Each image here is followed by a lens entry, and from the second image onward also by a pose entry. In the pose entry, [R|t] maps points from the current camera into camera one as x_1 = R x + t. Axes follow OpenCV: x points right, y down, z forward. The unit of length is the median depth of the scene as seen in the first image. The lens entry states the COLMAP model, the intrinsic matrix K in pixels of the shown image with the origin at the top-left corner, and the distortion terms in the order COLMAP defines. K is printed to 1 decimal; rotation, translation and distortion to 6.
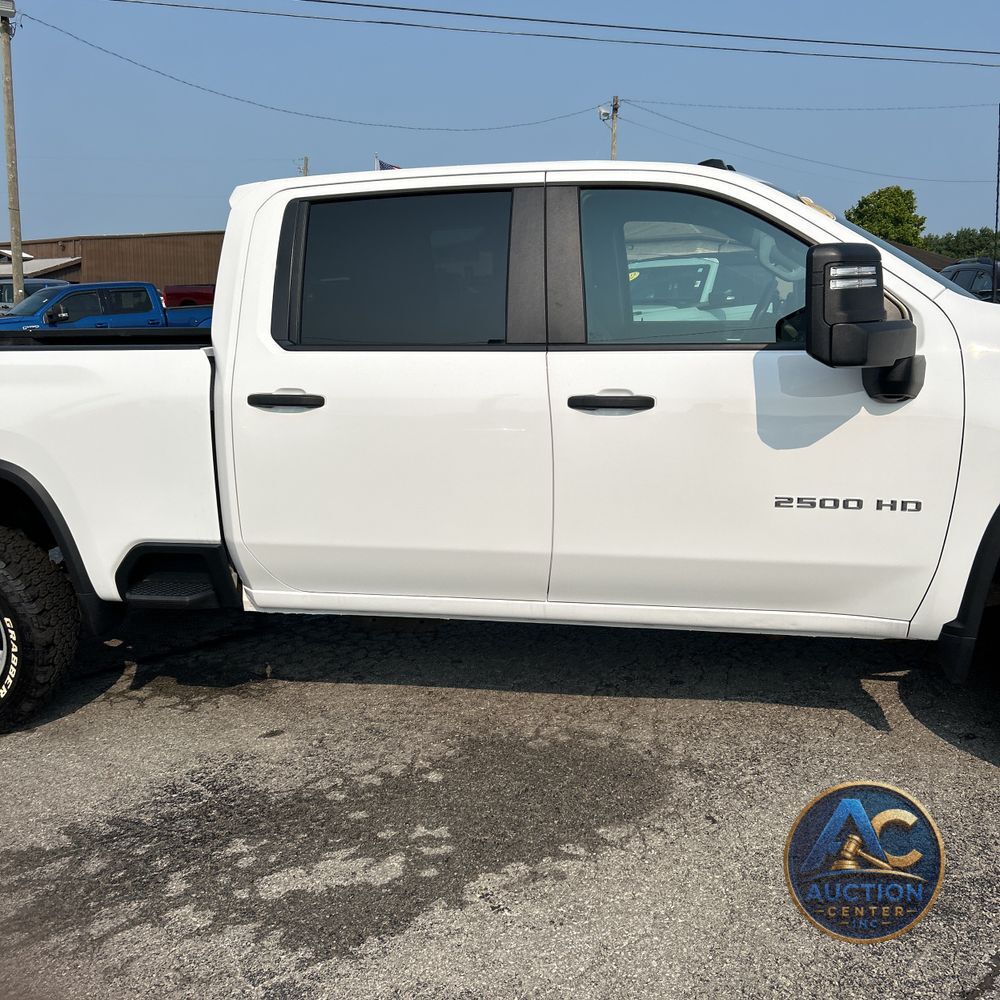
lens RADIAL K [[1010.8, 0, 496.1], [0, 1010.8, 490.0], [0, 0, 1]] dist [0.035711, -0.023193]
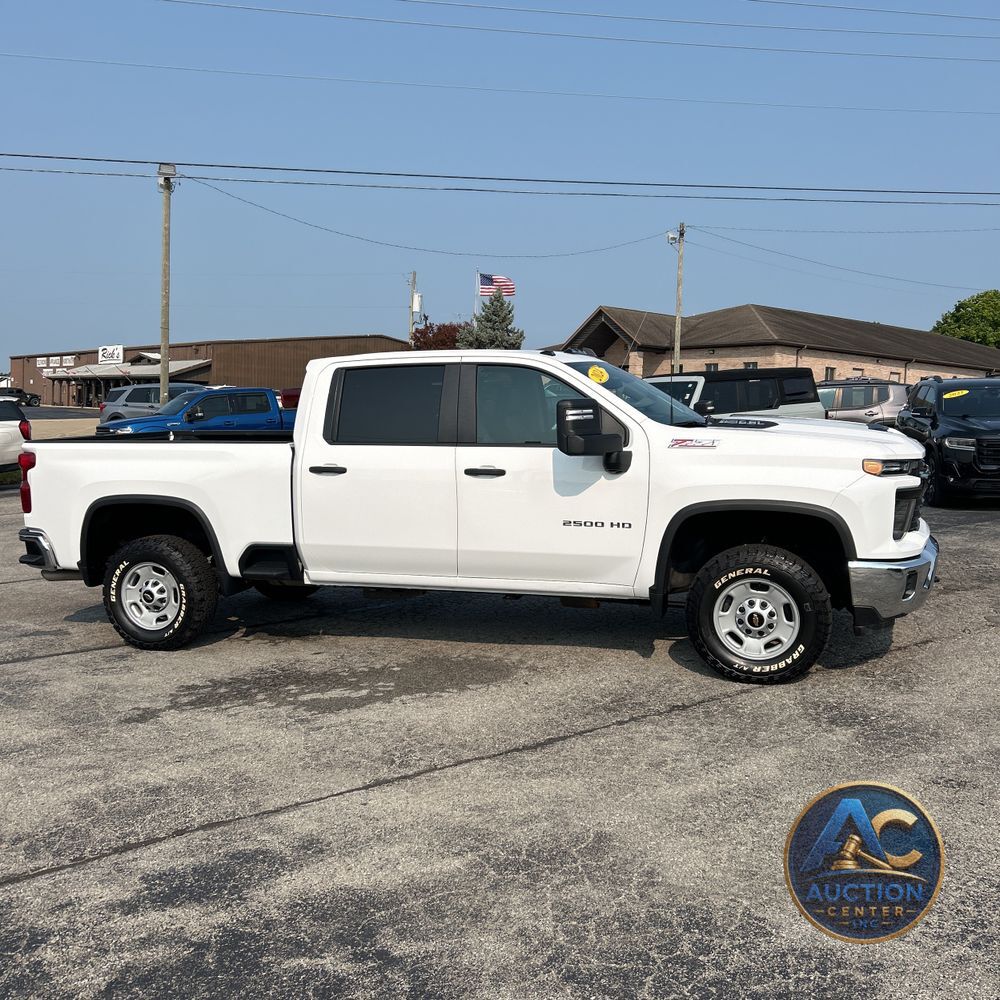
lens RADIAL K [[1007.6, 0, 486.6], [0, 1007.6, 483.6], [0, 0, 1]] dist [0.109871, -0.249897]
pose [[0.993447, 0.015838, -0.113190, 0.307939], [-0.027101, 0.994751, -0.098674, 0.118170], [0.111033, 0.101095, 0.988662, -0.864101]]
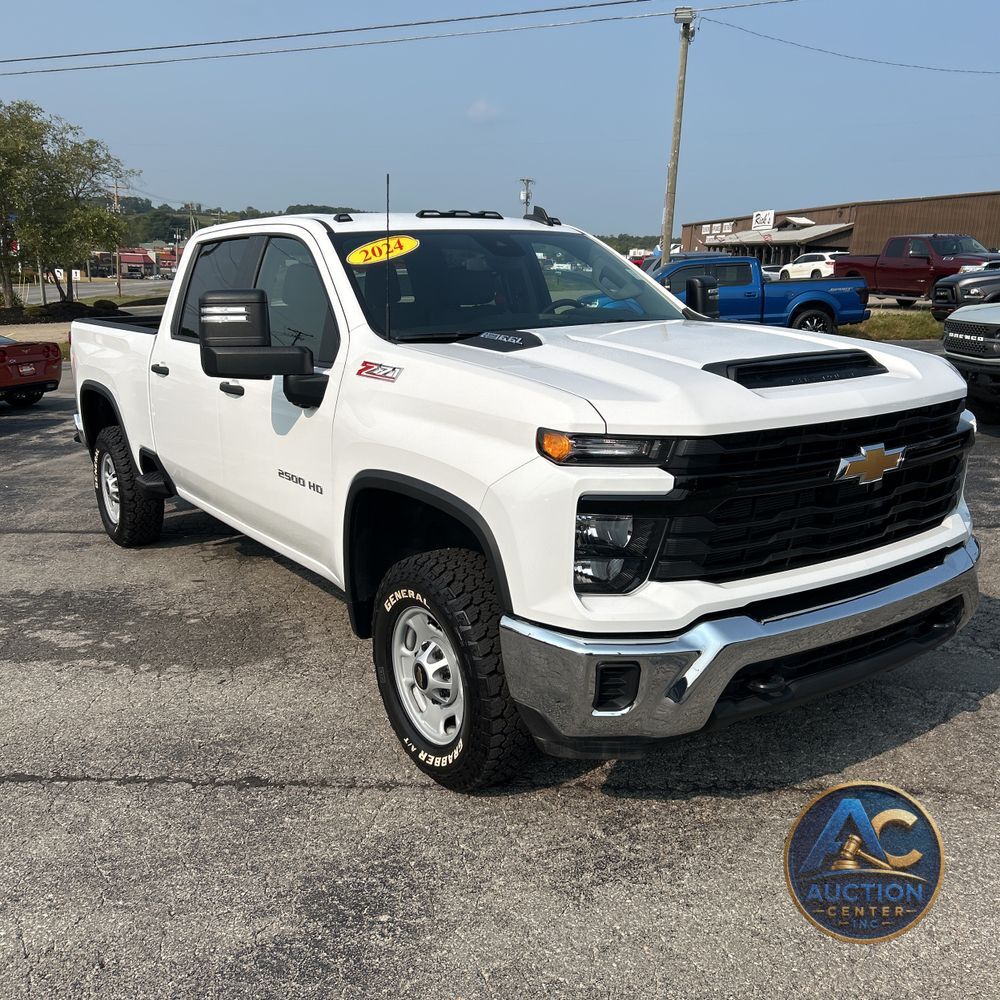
lens RADIAL K [[1010.8, 0, 496.1], [0, 1010.8, 490.0], [0, 0, 1]] dist [0.035711, -0.023193]
pose [[0.724491, 0.161029, -0.670211, 1.242459], [-0.136576, 0.986587, 0.089406, -0.112237], [0.675618, 0.026761, 0.736766, 0.169143]]
